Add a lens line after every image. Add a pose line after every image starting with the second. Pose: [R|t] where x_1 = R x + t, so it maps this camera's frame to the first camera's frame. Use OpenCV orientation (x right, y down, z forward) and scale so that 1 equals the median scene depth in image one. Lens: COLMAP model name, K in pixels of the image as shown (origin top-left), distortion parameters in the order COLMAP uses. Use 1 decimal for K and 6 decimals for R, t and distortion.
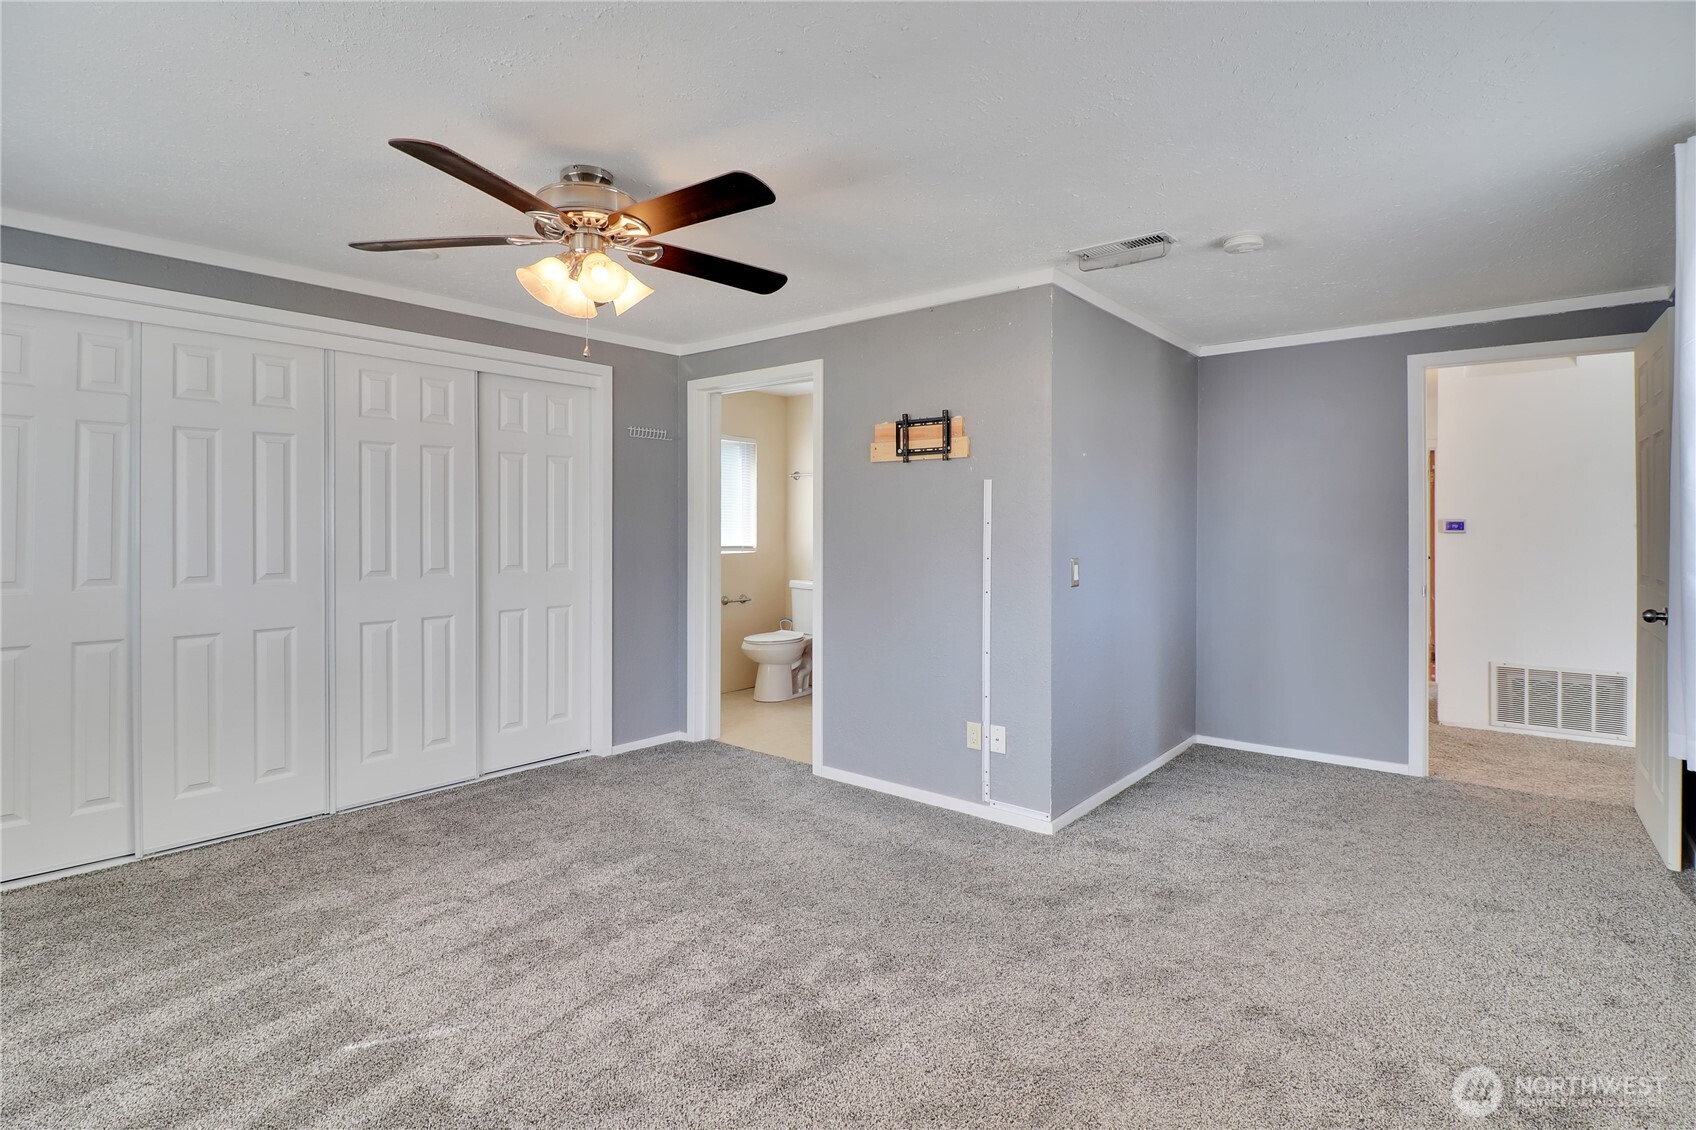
lens RADIAL K [[850.7, 0, 845.7], [0, 850.7, 522.1], [0, 0, 1]] dist [0.001687, -0.000184]
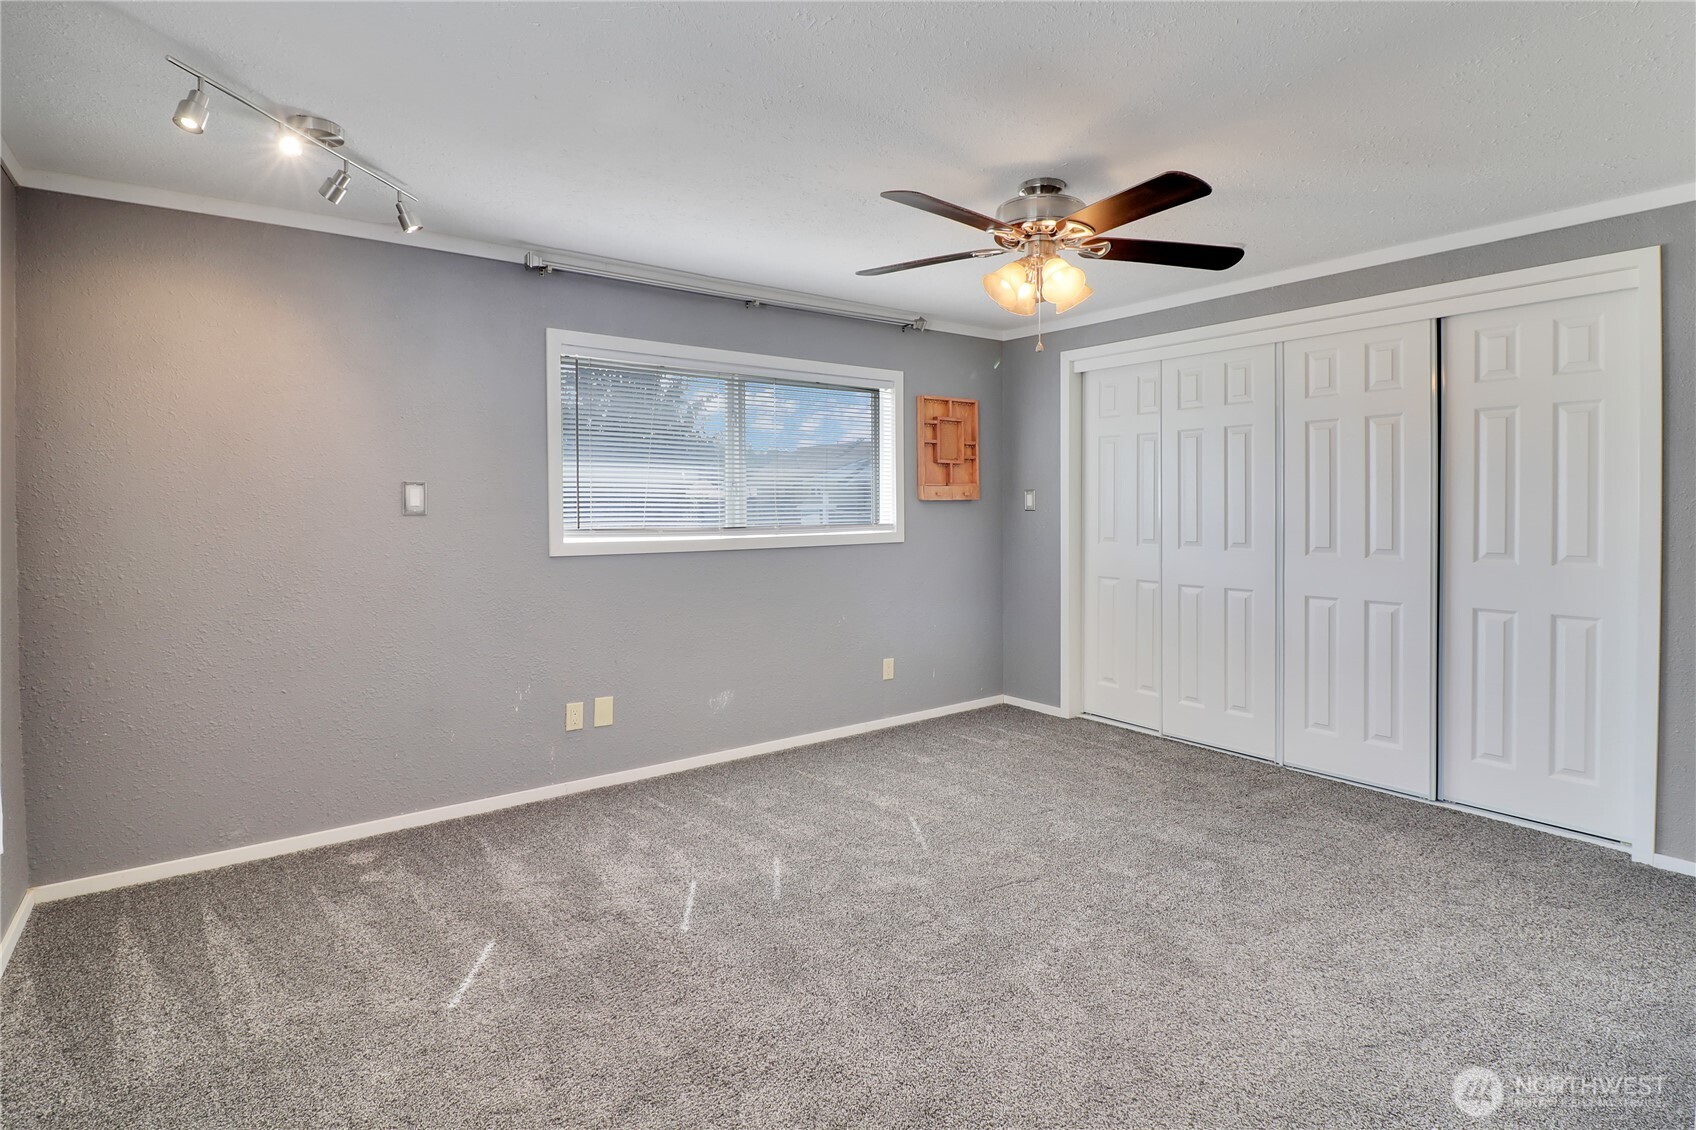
lens RADIAL K [[850.7, 0, 845.7], [0, 850.7, 522.1], [0, 0, 1]] dist [0.001687, -0.000184]
pose [[-0.238187, 0.017373, -0.971064, 0.539922], [0.006312, 0.999847, 0.016340, 0.006801], [0.971199, -0.002237, -0.238261, 0.653214]]
